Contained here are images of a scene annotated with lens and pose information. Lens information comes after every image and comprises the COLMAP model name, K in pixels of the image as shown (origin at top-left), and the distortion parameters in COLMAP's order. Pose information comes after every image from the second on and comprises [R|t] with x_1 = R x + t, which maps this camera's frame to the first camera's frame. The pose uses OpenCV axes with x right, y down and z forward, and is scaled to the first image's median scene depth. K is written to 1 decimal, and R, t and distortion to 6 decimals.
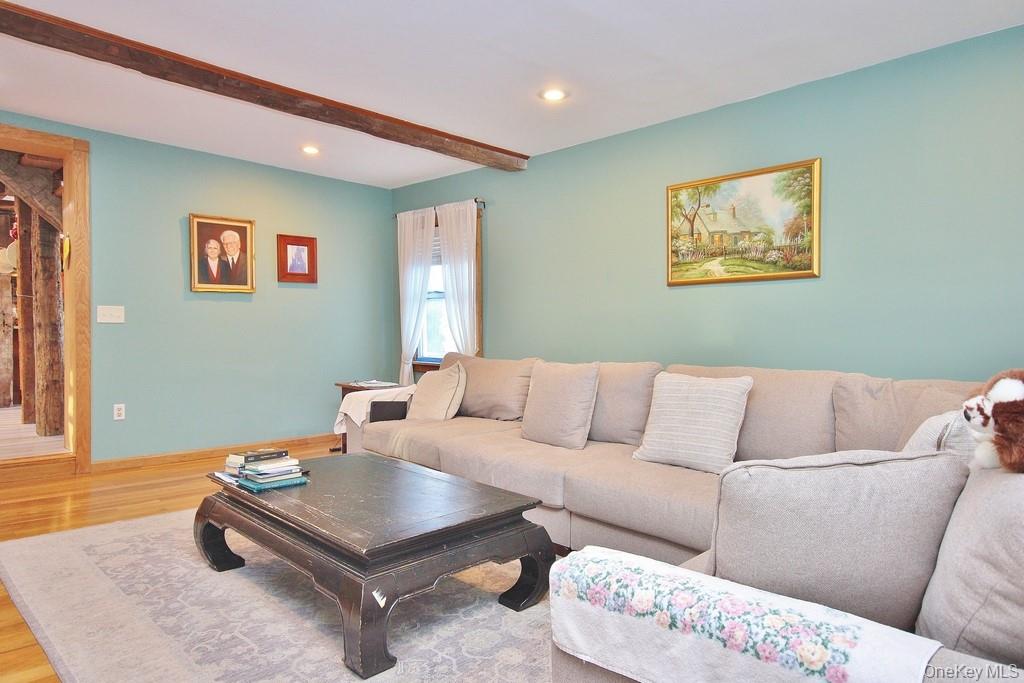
lens RADIAL K [[632.2, 0, 513.4], [0, 632.2, 340.6], [0, 0, 1]] dist [0.015693, 0.014112]
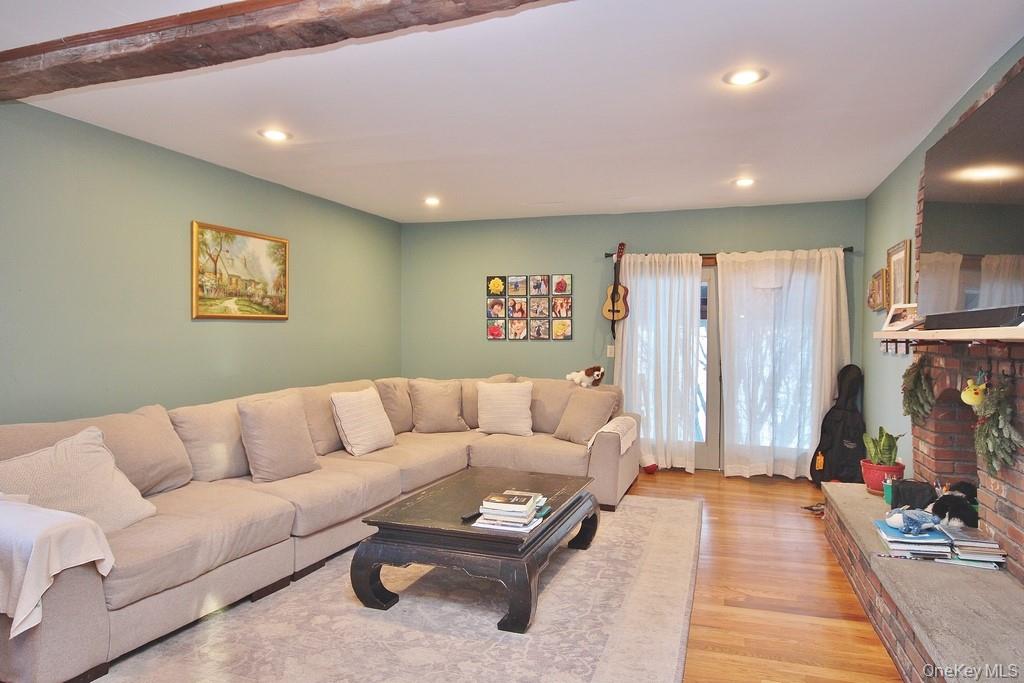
lens RADIAL K [[632.2, 0, 511.7], [0, 632.2, 342.5], [0, 0, 1]] dist [0.015693, 0.014112]
pose [[-0.416824, -0.023438, 0.908685, -0.971612], [0.006572, 0.999564, 0.028796, -0.079054], [-0.908963, 0.017975, -0.416488, 1.032855]]
